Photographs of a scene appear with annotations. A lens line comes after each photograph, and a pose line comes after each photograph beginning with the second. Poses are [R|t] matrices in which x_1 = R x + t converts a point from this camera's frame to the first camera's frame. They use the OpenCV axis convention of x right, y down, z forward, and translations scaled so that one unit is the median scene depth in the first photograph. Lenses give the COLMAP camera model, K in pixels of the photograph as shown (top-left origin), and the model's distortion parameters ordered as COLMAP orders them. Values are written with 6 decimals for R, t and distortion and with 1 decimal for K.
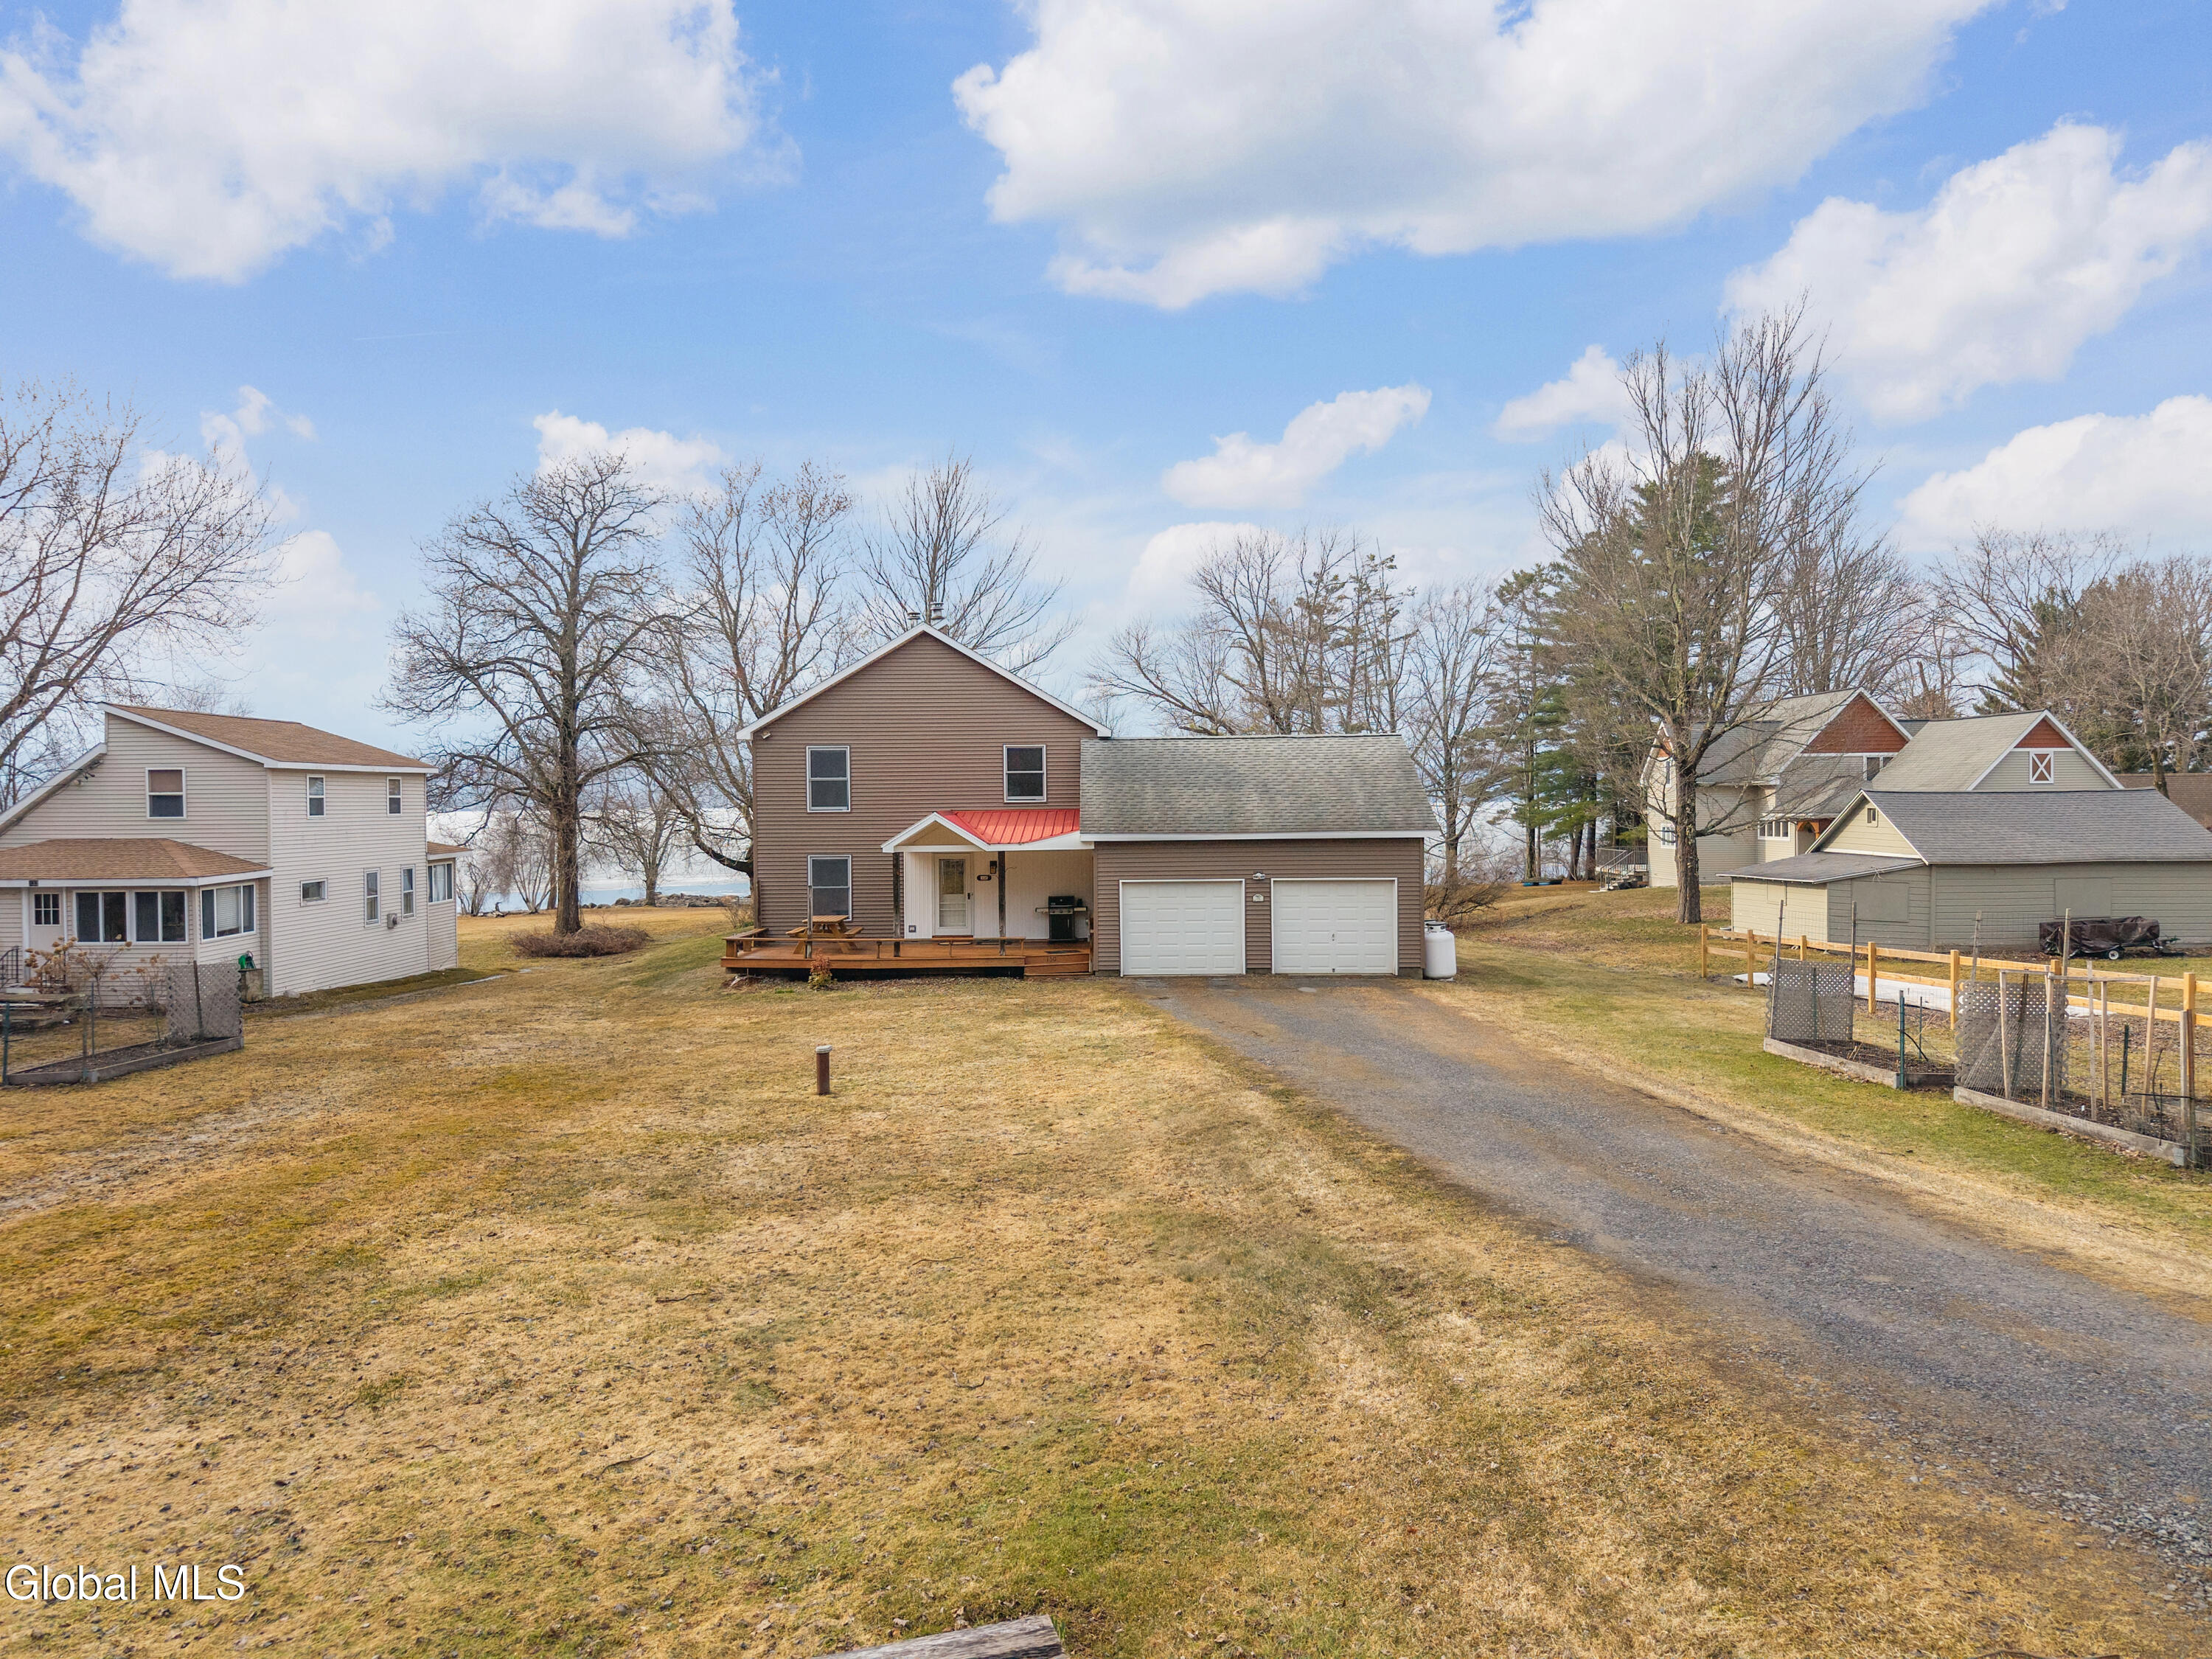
lens RADIAL K [[1516.6, 0, 1109.5], [0, 1516.6, 839.1], [0, 0, 1]] dist [0.005944, -0.006440]
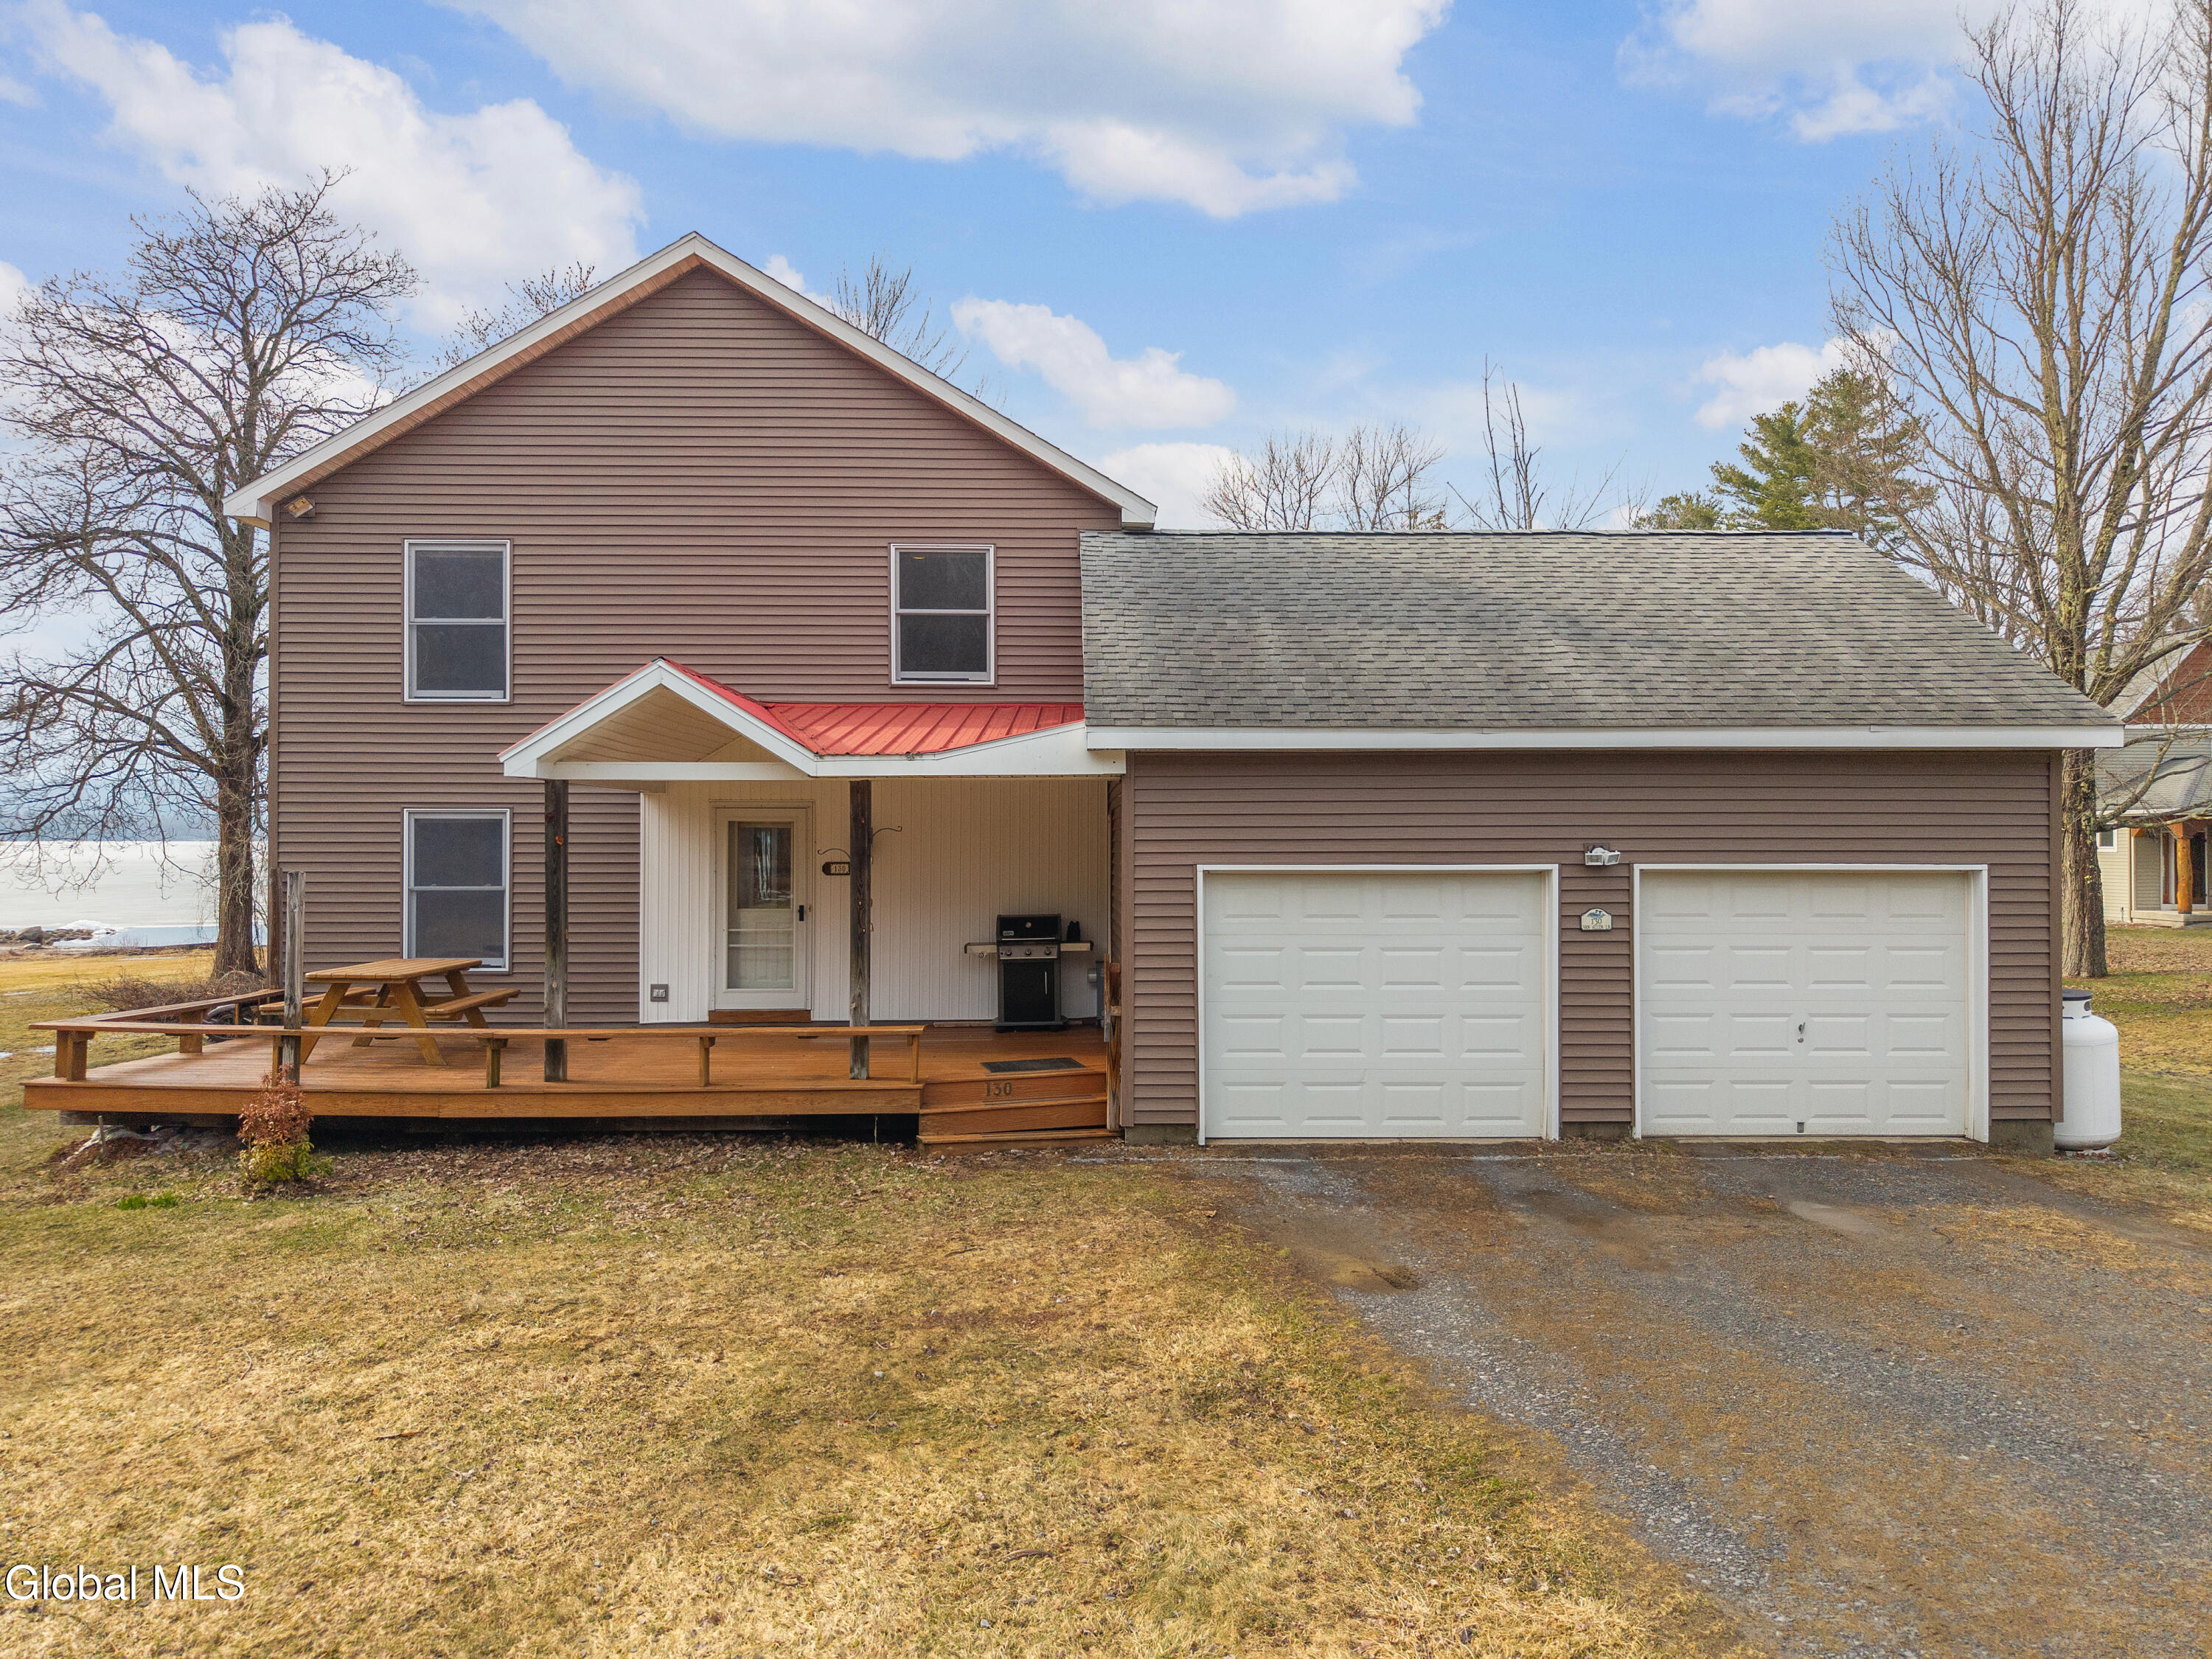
lens RADIAL K [[1526.5, 0, 1106.0], [0, 1526.5, 829.5], [0, 0, 1]] dist [-0.001389, -0.000355]
pose [[0.999780, 0.009284, 0.018783, -0.017655], [-0.008715, 0.999506, -0.030187, 0.025033], [-0.019054, 0.030017, 0.999368, 0.550022]]
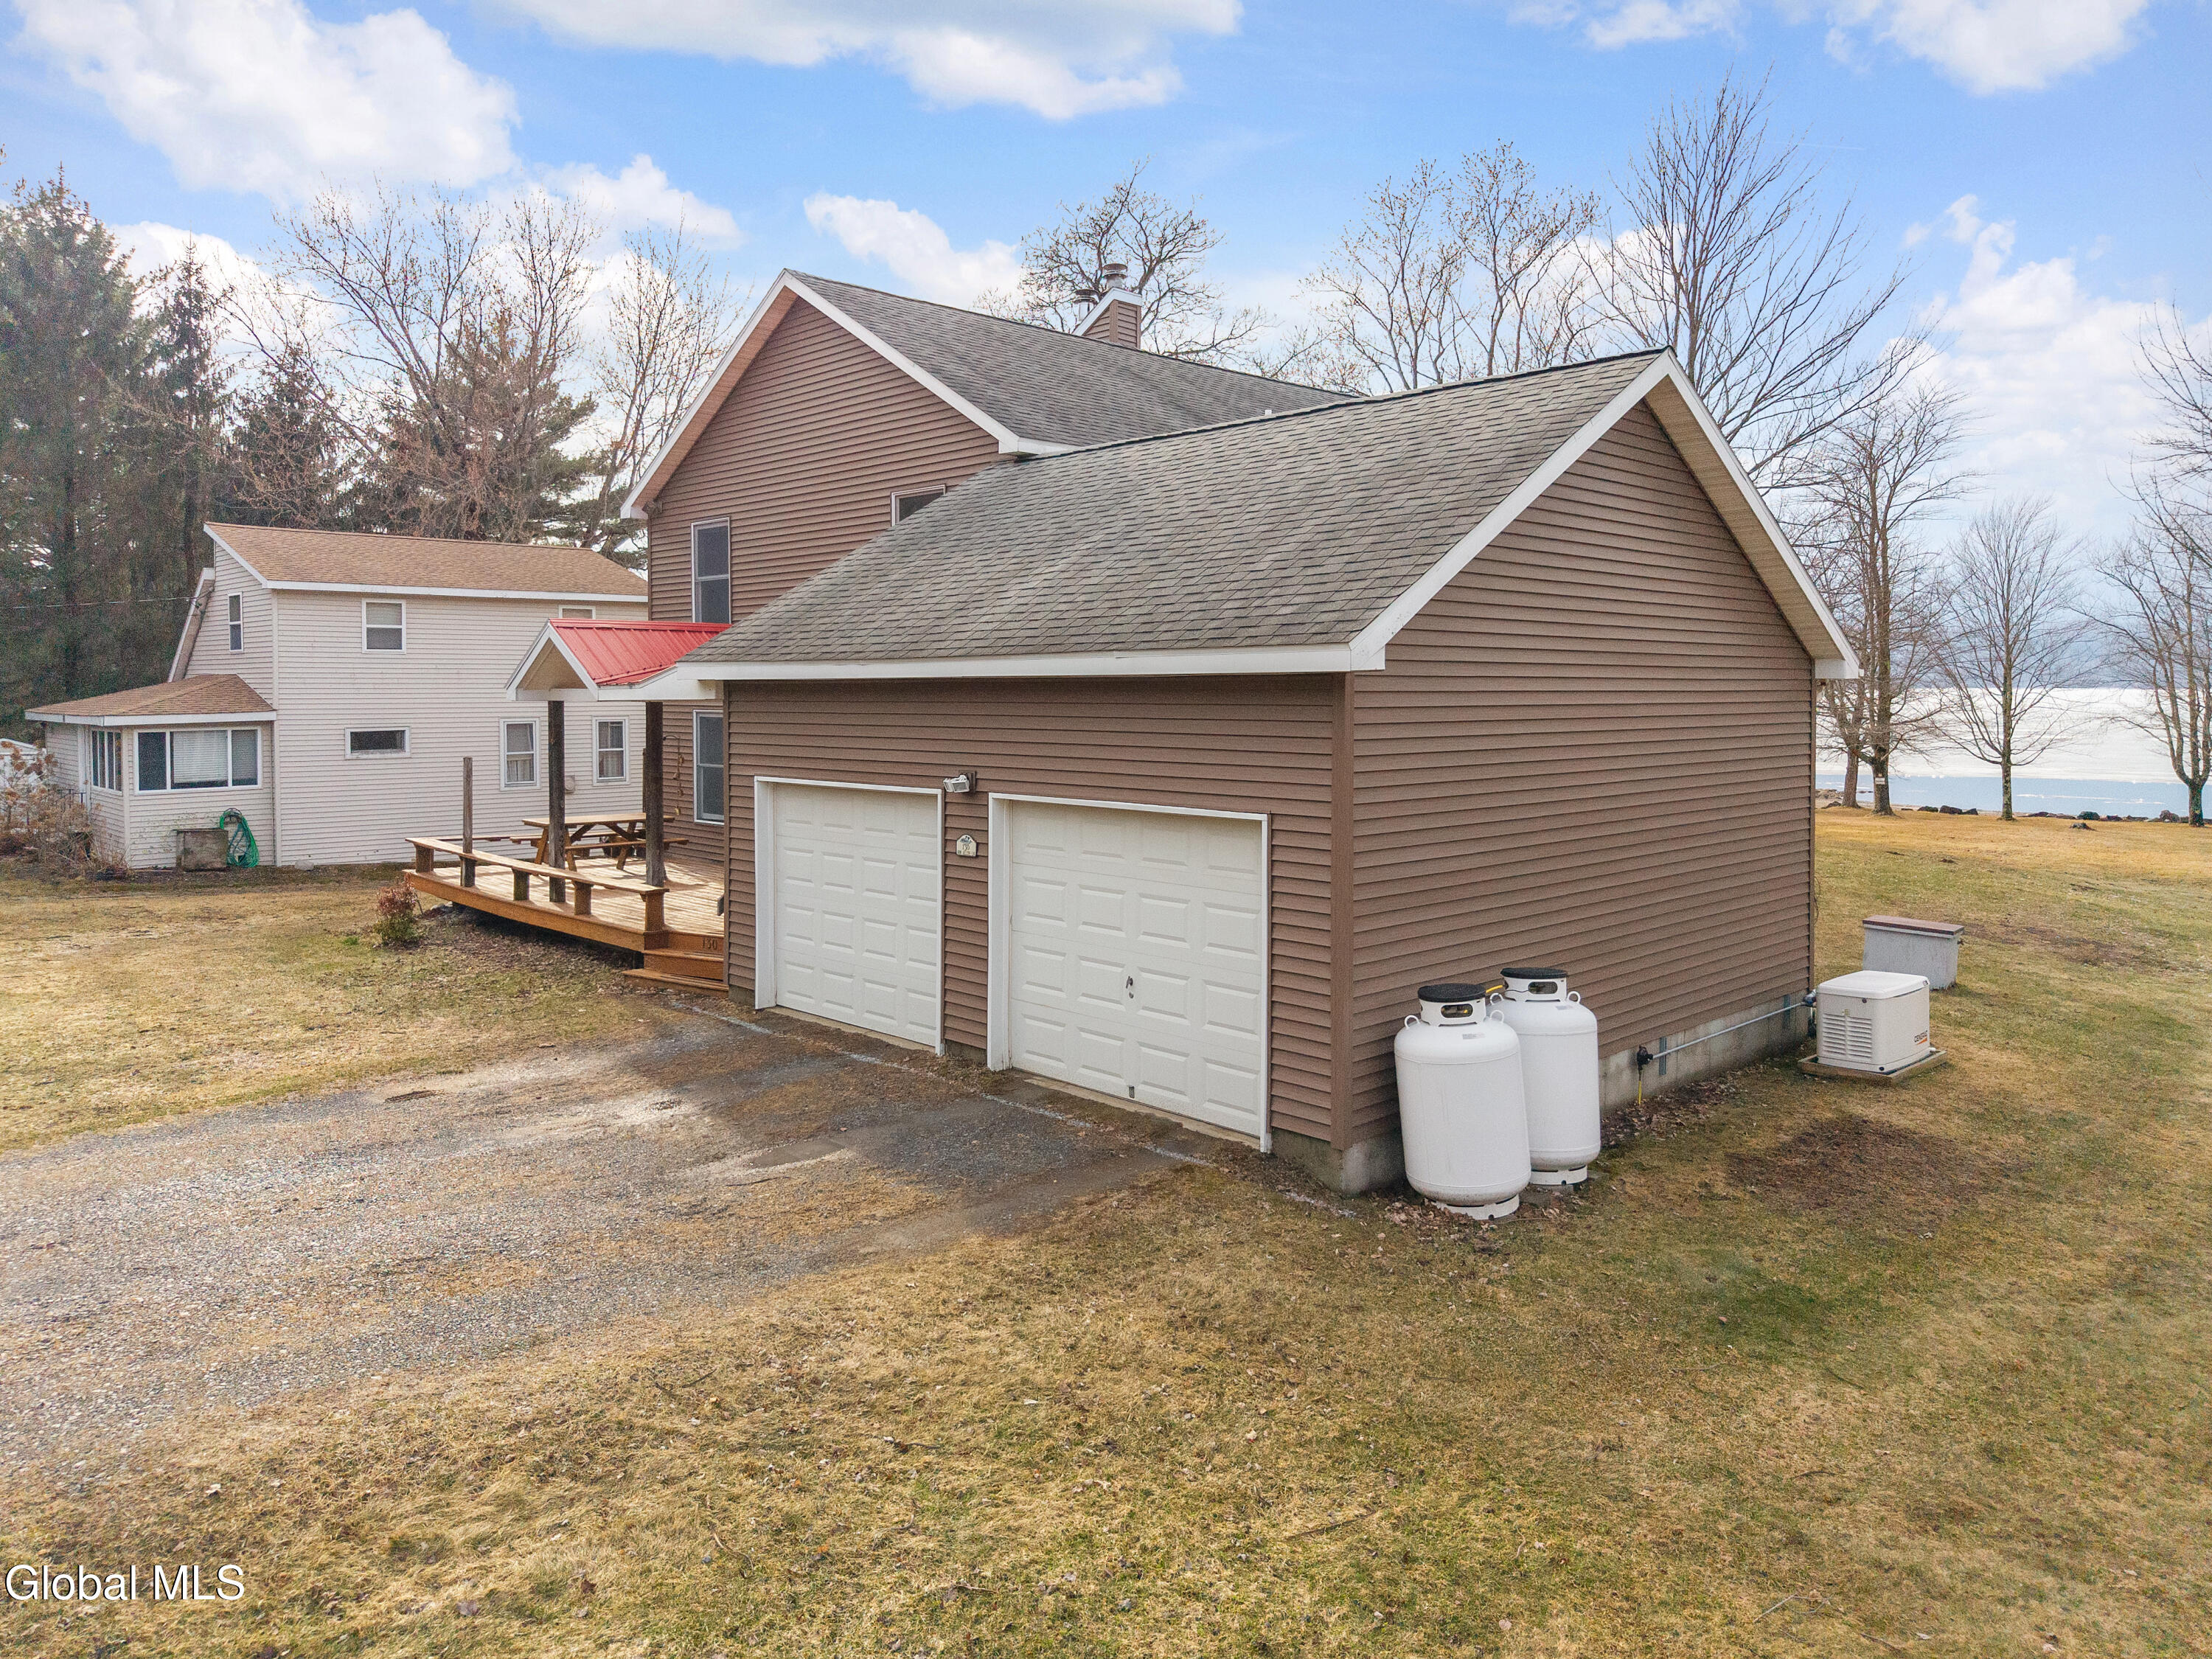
lens RADIAL K [[1545.9, 0, 1100.5], [0, 1545.9, 729.6], [0, 0, 1]] dist [-0.028975, -0.000186]
pose [[0.685564, 0.027406, -0.727496, 0.319077], [-0.015942, 0.999617, 0.022634, 0.002888], [0.727838, -0.003919, 0.685738, 0.656856]]
